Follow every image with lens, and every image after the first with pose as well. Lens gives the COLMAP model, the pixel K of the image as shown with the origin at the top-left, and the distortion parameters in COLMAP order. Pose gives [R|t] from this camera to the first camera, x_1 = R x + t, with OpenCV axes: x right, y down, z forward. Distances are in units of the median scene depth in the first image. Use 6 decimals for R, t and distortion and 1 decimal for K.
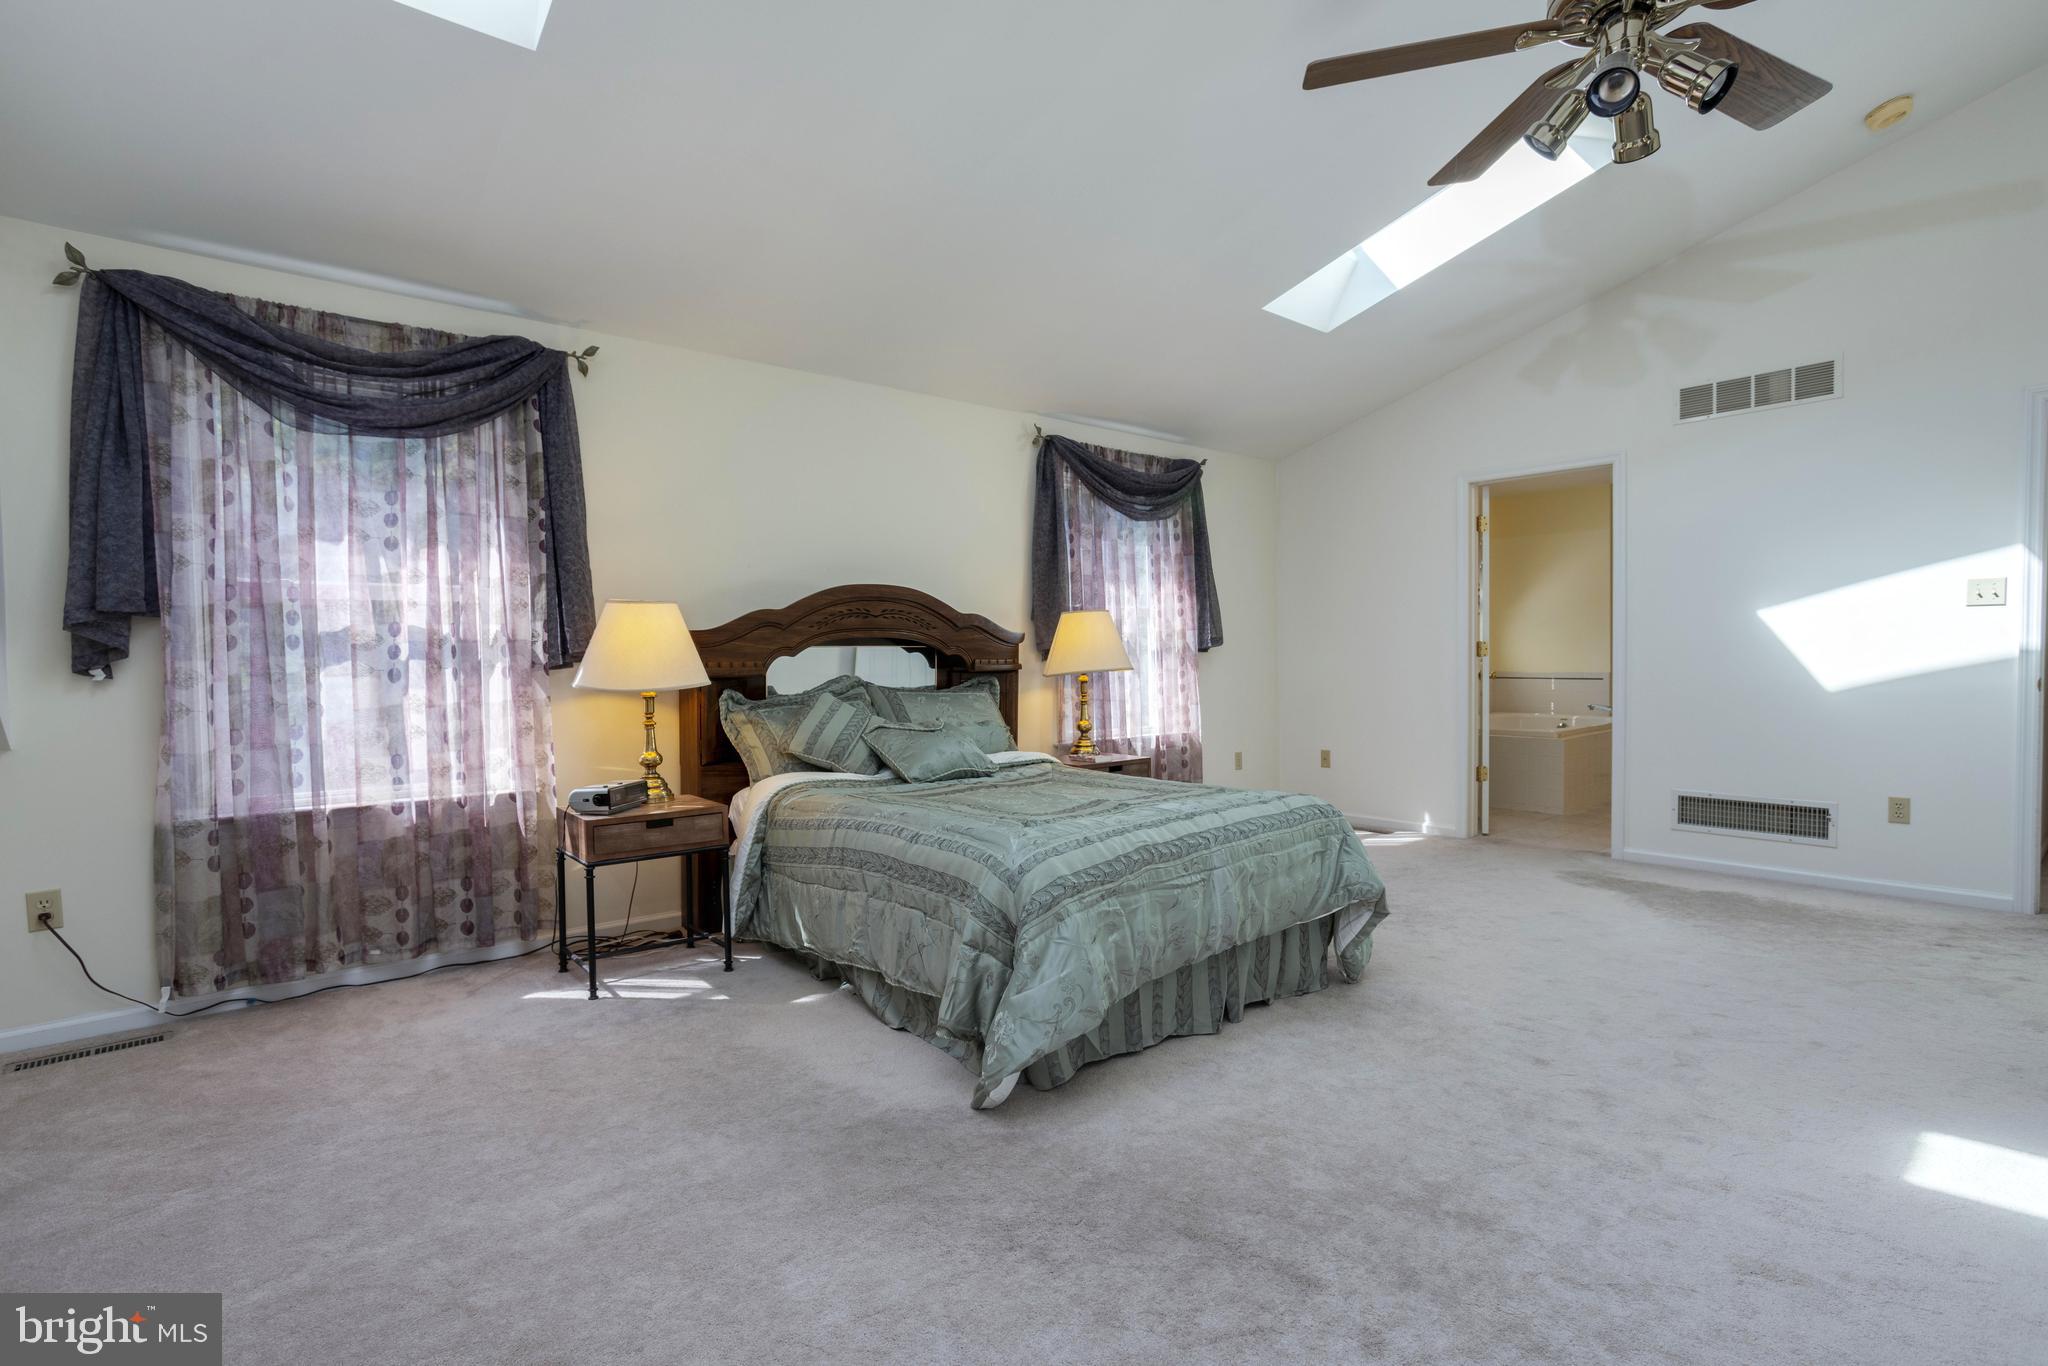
lens RADIAL K [[984.3, 0, 1024.0], [0, 984.3, 683.0], [0, 0, 1]] dist [-0.015736, -0.000175]
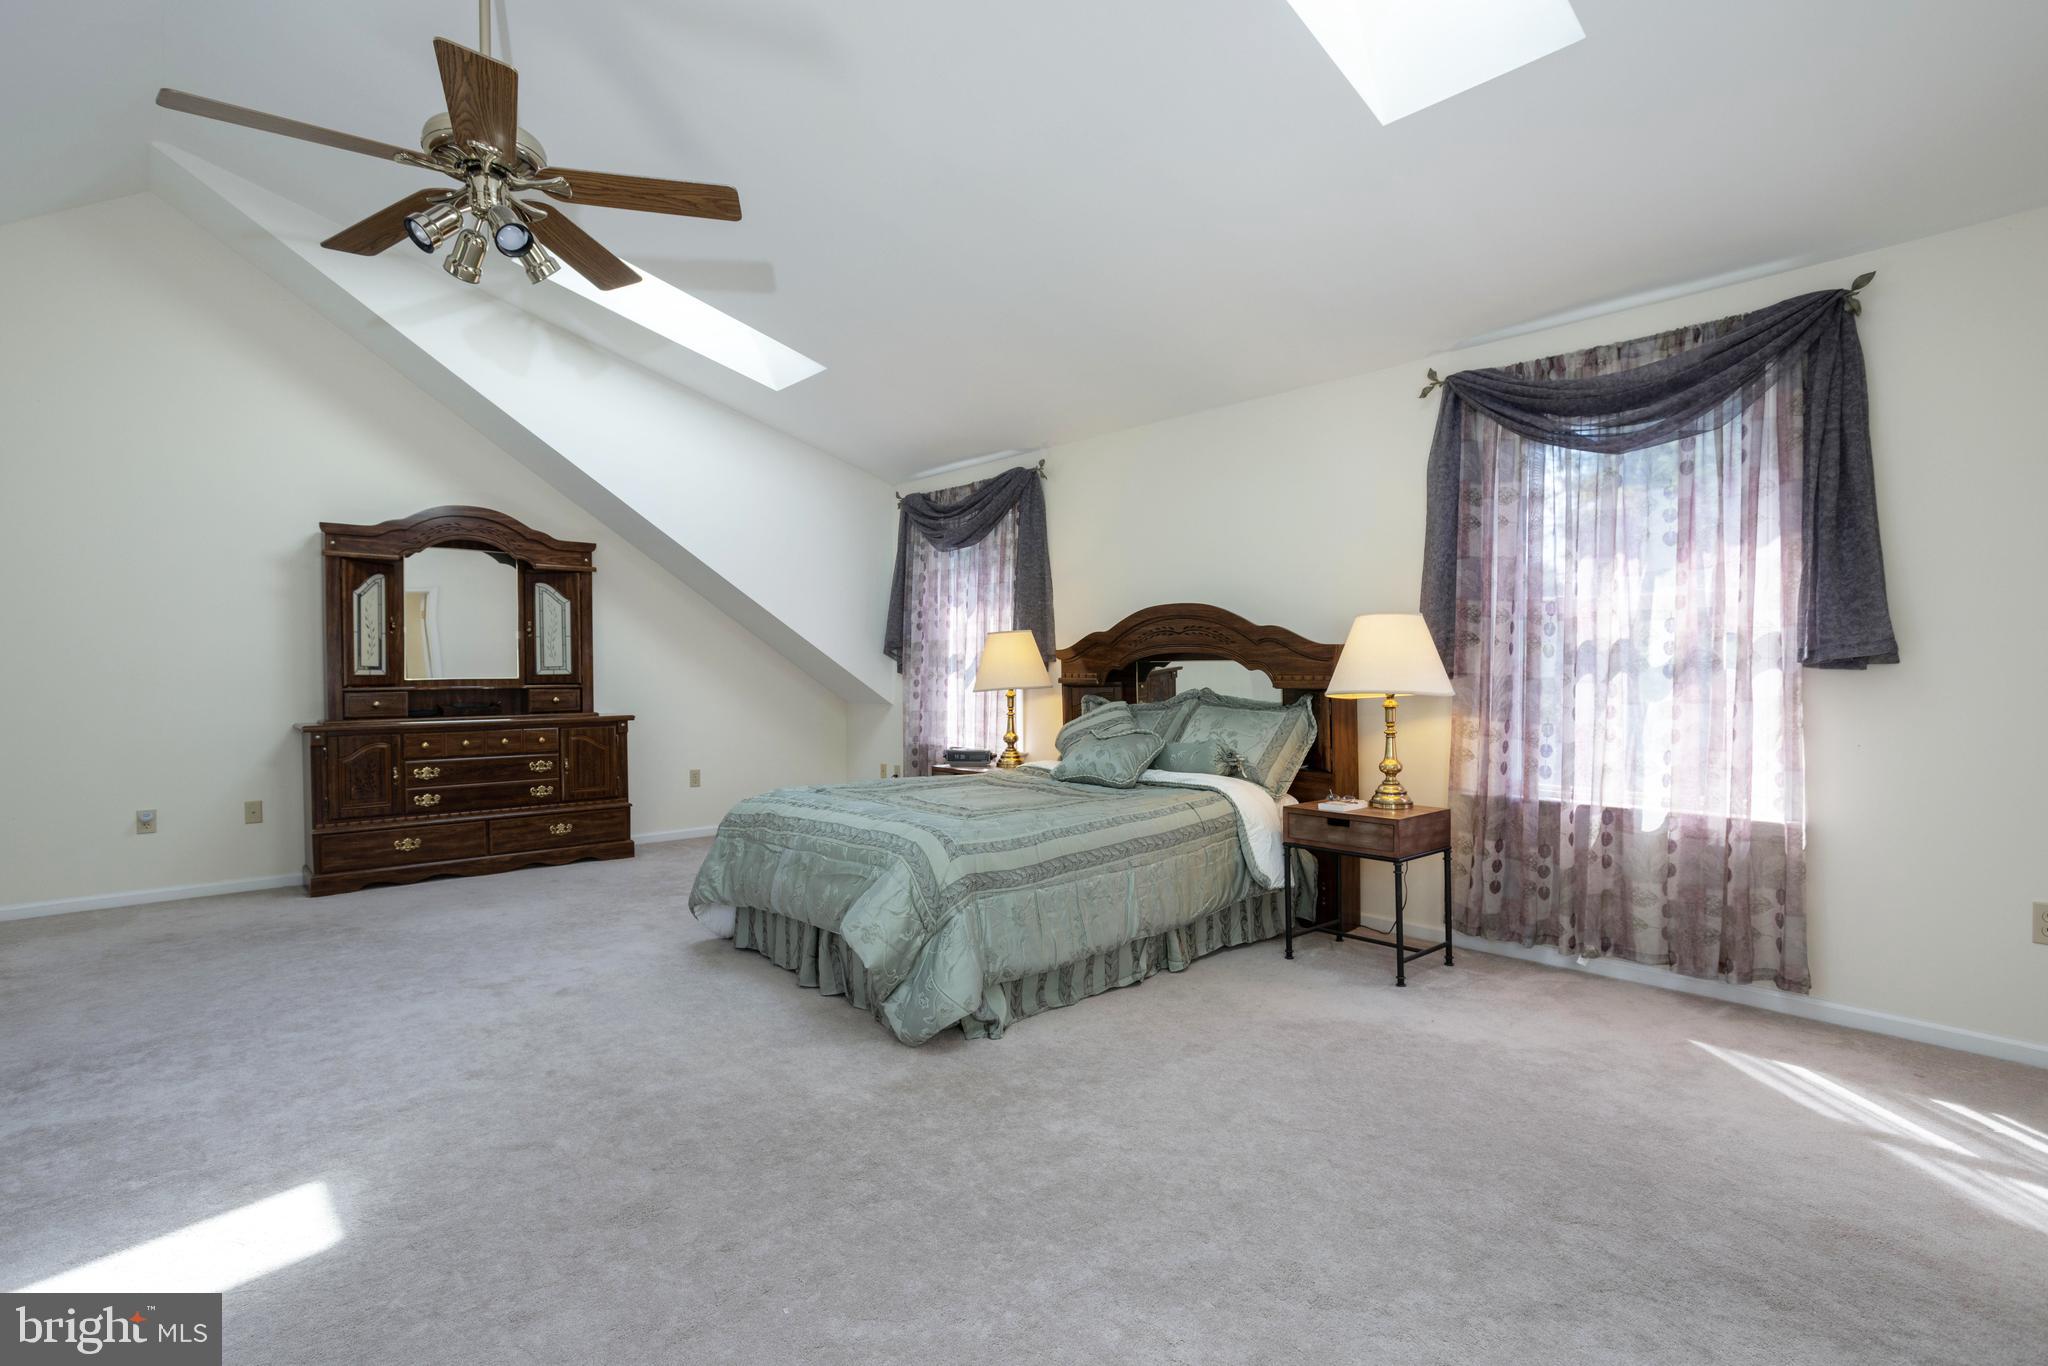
lens RADIAL K [[971.2, 0, 992.2], [0, 971.2, 683.8], [0, 0, 1]] dist [0.001055, 0.000558]
pose [[0.041796, 0.023948, -0.998839, 0.748124], [-0.027925, 0.999350, 0.022791, -0.026267], [0.998736, 0.026940, 0.042437, 0.630957]]
